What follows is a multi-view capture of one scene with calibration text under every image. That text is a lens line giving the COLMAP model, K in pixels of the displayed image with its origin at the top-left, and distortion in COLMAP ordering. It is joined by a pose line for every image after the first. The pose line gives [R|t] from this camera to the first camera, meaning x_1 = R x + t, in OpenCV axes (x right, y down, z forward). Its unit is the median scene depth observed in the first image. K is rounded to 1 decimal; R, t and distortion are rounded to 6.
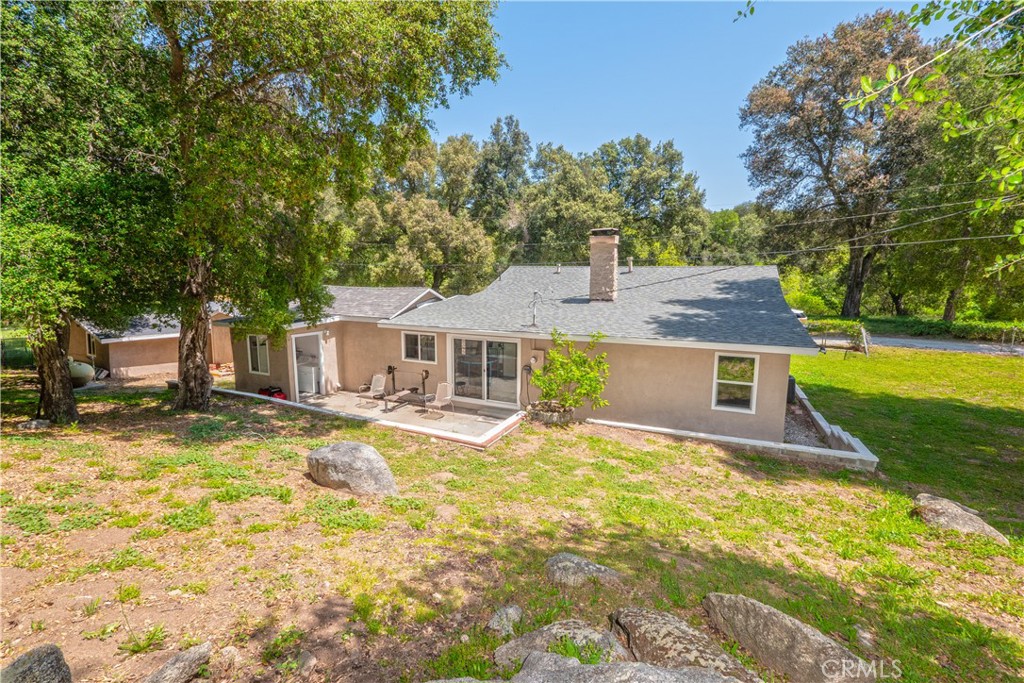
lens RADIAL K [[447.5, 0, 513.7], [0, 447.5, 335.8], [0, 0, 1]] dist [-0.003903, -0.000178]
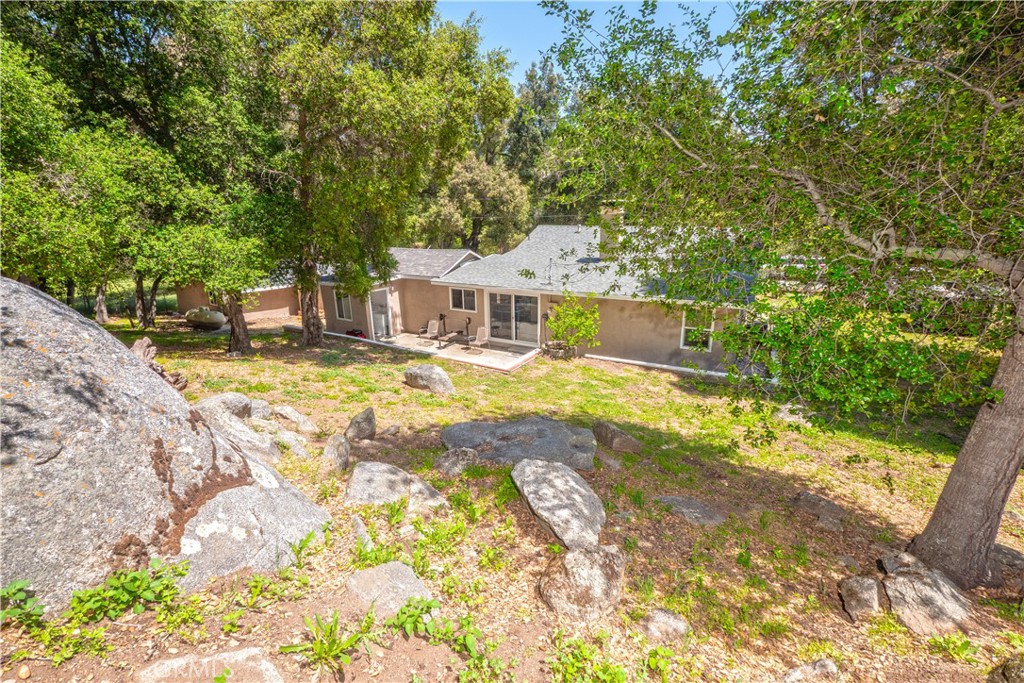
lens RADIAL K [[452.3, 0, 512.0], [0, 452.3, 341.5], [0, 0, 1]] dist [-0.003343, -0.000326]
pose [[0.995598, 0.005924, -0.093538, 0.051714], [0.007811, 0.989285, 0.145787, -0.043437], [0.093399, -0.145876, 0.984884, -0.287041]]
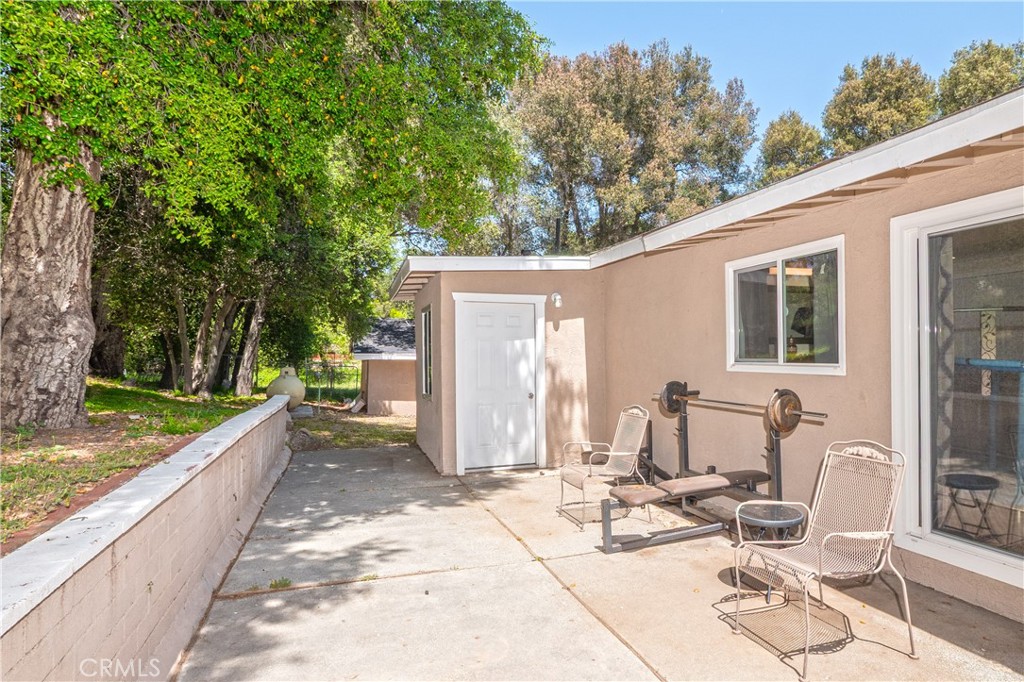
lens RADIAL K [[576.5, 0, 595.5], [0, 576.5, 355.1], [0, 0, 1]] dist [-0.002217, 0.000999]
pose [[0.757935, -0.011503, -0.652228, -0.076770], [-0.075804, 0.991518, -0.105576, 0.092012], [0.647910, 0.129462, 0.750634, 0.686911]]
